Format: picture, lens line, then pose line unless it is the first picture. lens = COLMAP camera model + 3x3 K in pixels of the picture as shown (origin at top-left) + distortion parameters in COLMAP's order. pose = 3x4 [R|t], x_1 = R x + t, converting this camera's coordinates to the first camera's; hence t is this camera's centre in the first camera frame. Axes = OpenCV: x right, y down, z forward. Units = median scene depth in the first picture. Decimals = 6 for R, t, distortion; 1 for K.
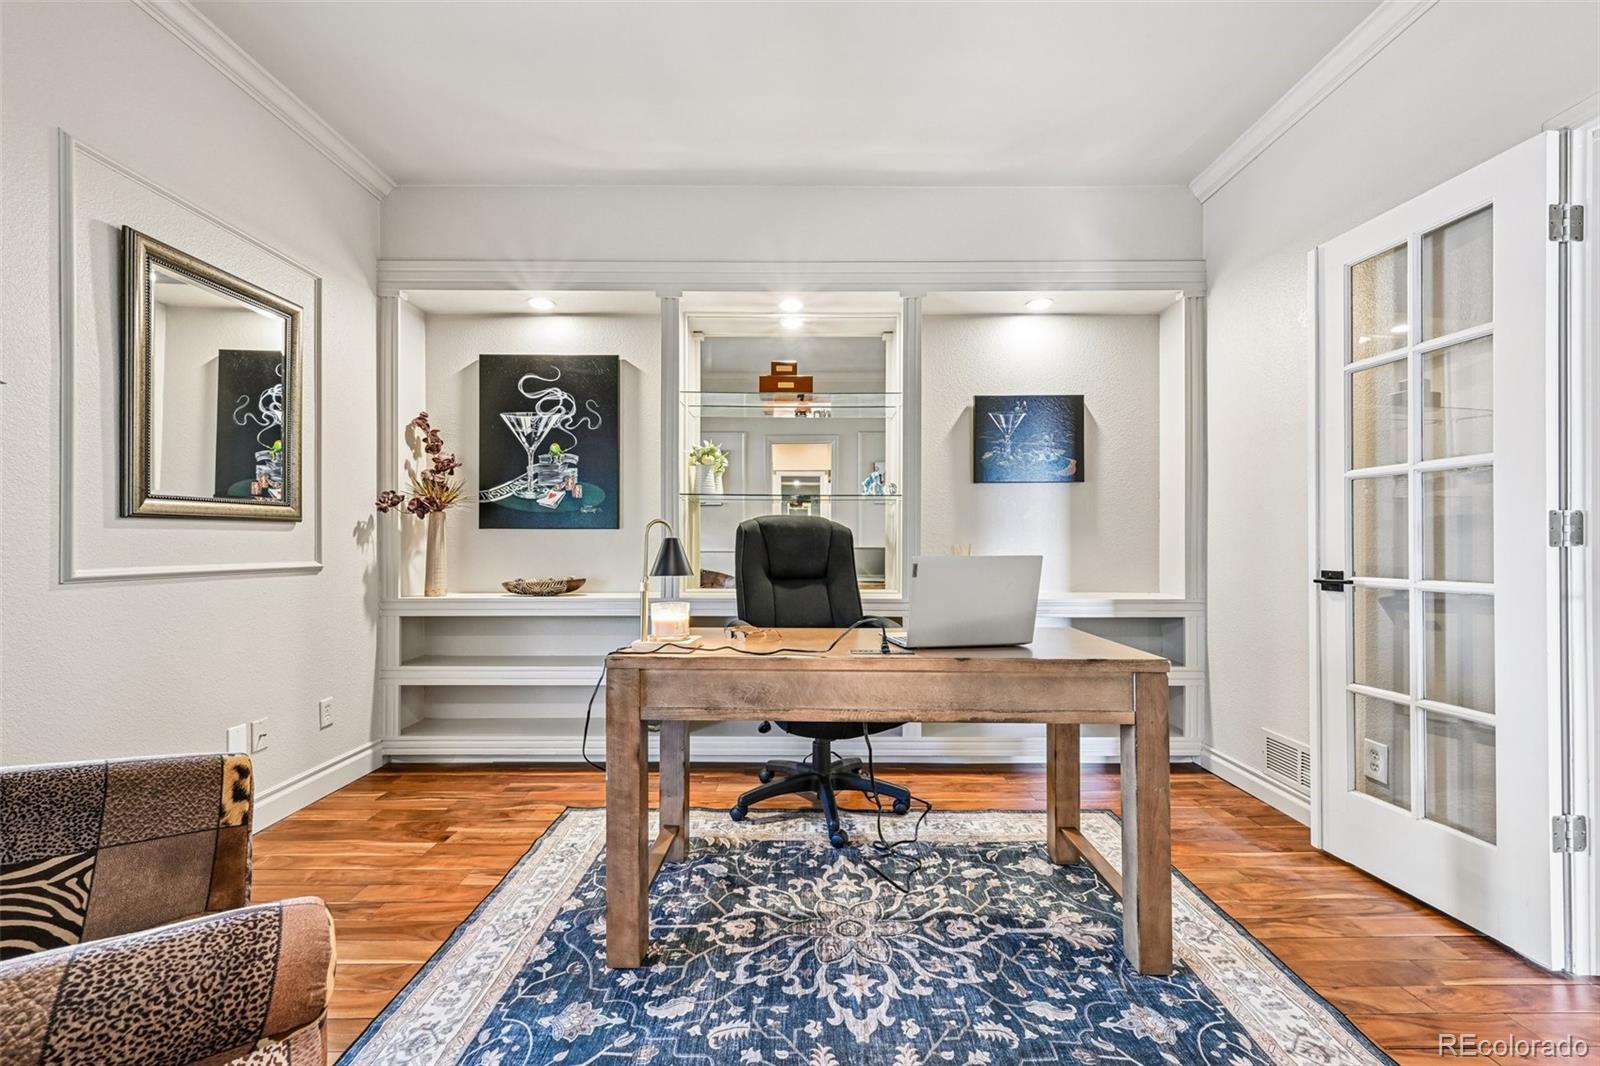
lens RADIAL K [[630.8, 0, 802.7], [0, 630.8, 543.6], [0, 0, 1]] dist [0.002959, 0.000101]
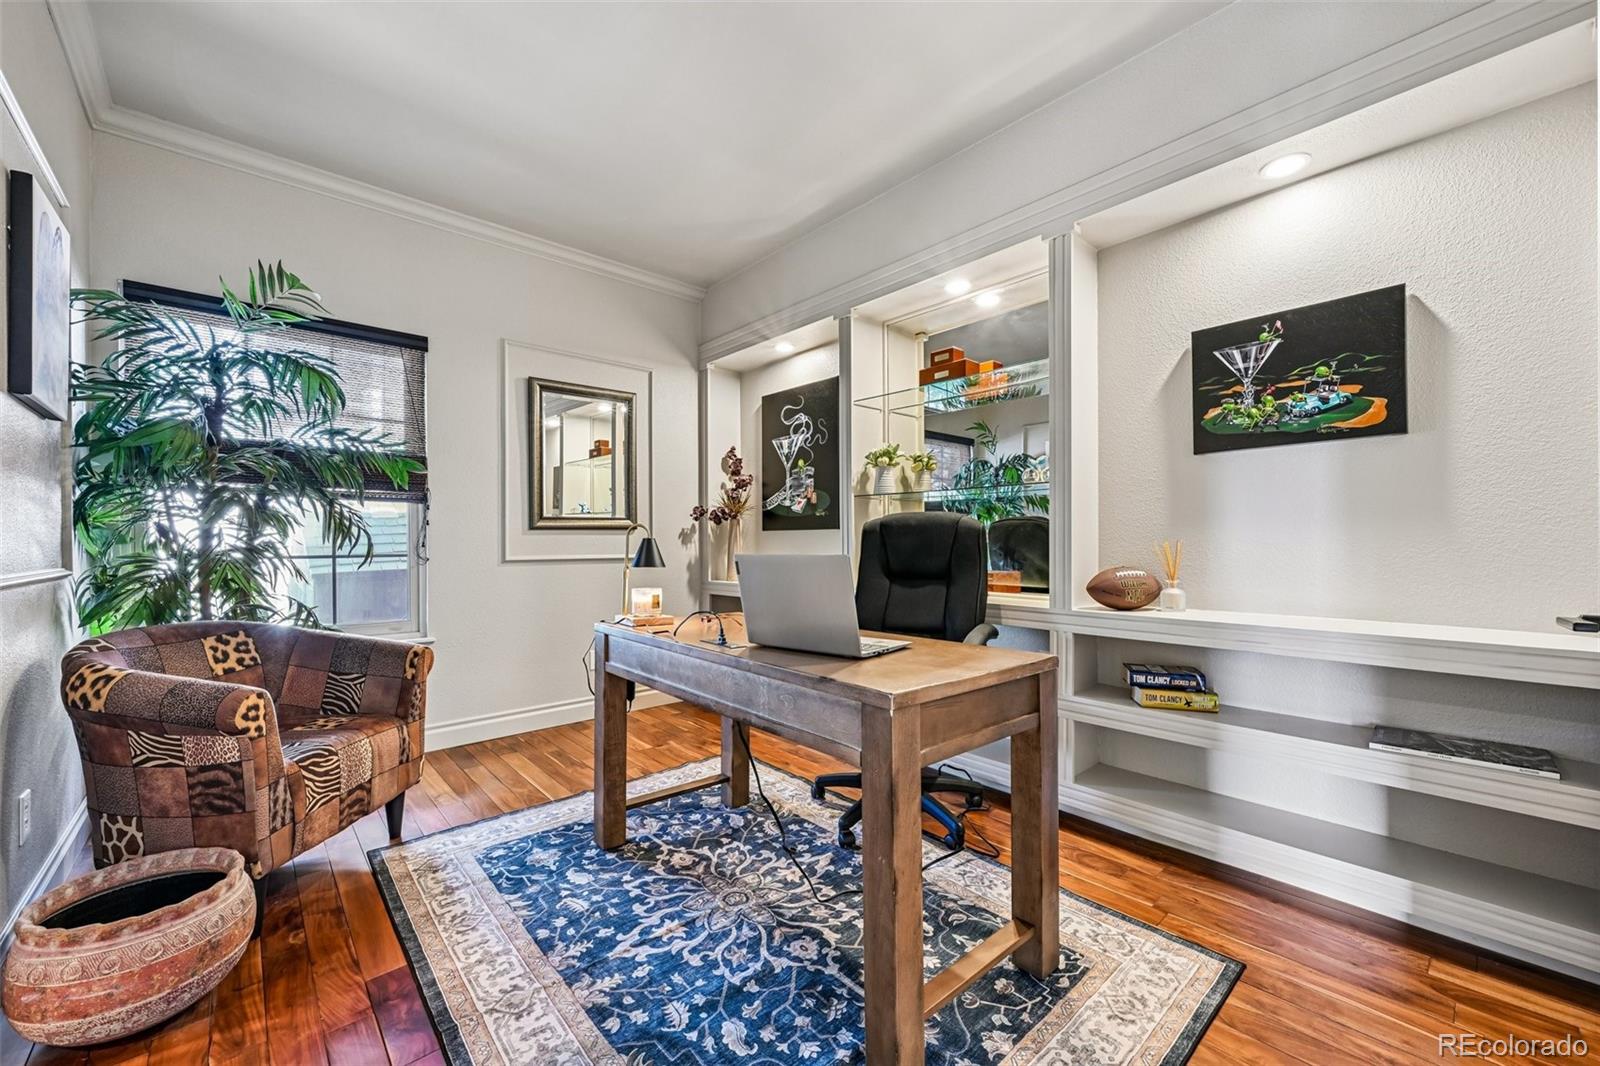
lens RADIAL K [[630.8, 0, 802.7], [0, 630.8, 543.6], [0, 0, 1]] dist [0.002959, 0.000101]
pose [[0.665529, -0.001183, -0.746371, 0.789003], [0.003878, 0.999991, 0.001873, 0.001066], [0.746362, -0.004141, 0.665528, 0.304978]]
